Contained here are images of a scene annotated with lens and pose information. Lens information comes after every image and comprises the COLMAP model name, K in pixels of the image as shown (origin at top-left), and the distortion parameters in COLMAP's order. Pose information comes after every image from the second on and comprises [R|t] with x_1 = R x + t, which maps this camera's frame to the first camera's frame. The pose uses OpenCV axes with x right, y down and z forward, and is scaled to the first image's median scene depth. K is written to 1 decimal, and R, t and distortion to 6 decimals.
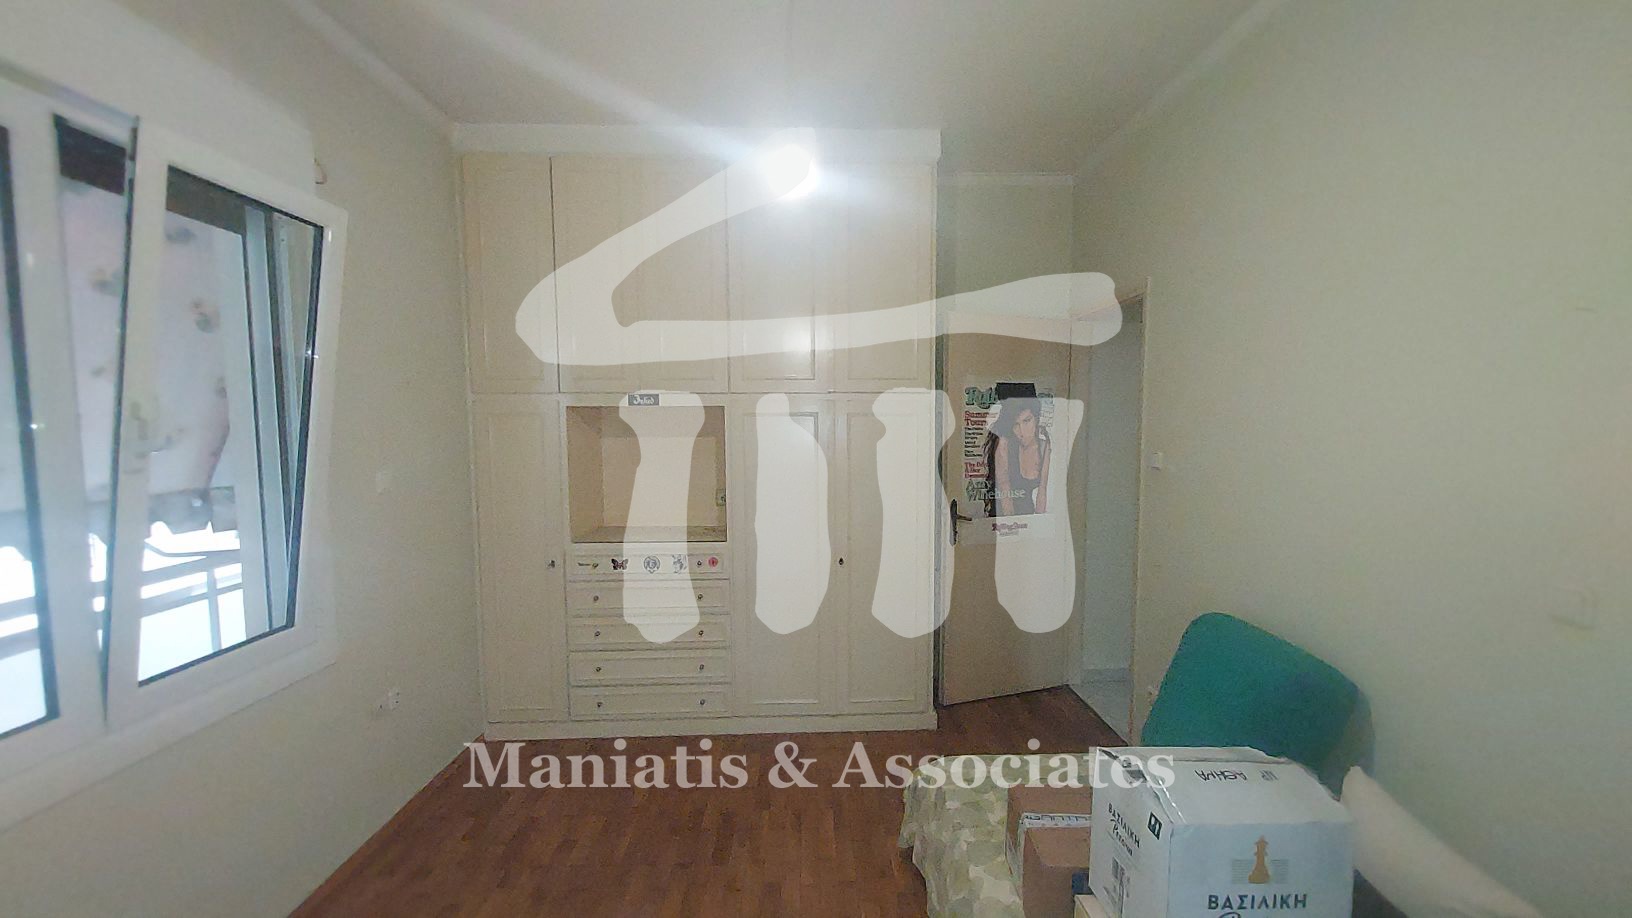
lens RADIAL K [[653.3, 0, 839.1], [0, 653.3, 471.6], [0, 0, 1]] dist [-0.004530, -0.000701]
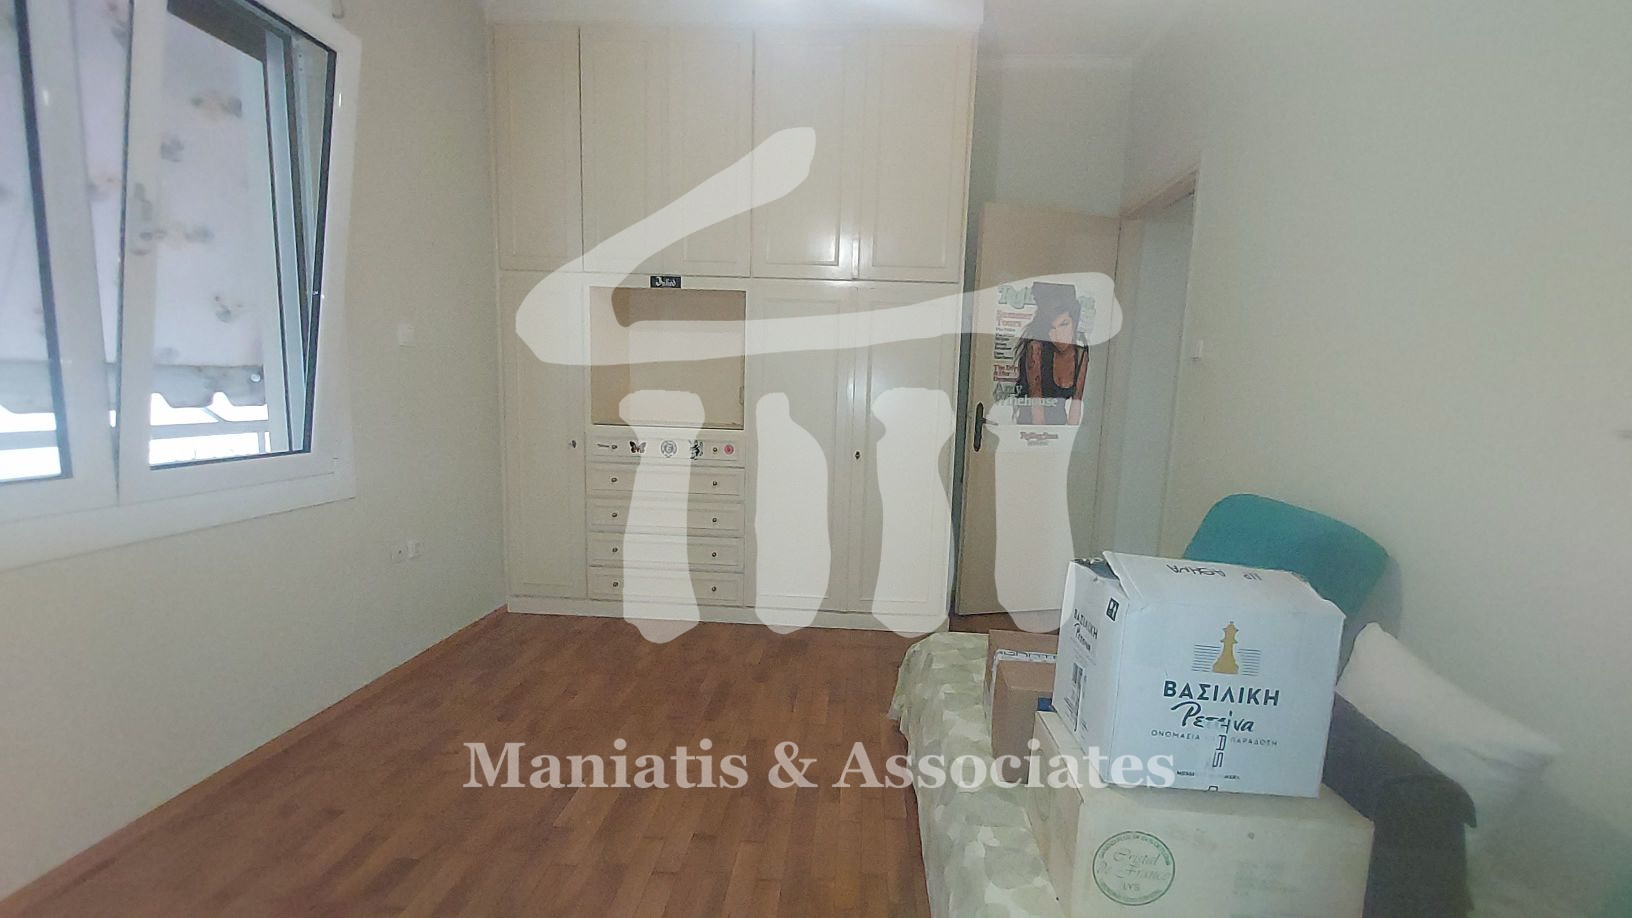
lens RADIAL K [[653.3, 0, 839.1], [0, 653.3, 471.6], [0, 0, 1]] dist [-0.004530, -0.000701]
pose [[0.995274, 0.049236, -0.083698, 0.094311], [-0.044958, 0.997622, 0.052248, 0.178725], [0.086071, -0.048238, 0.995121, 0.035319]]
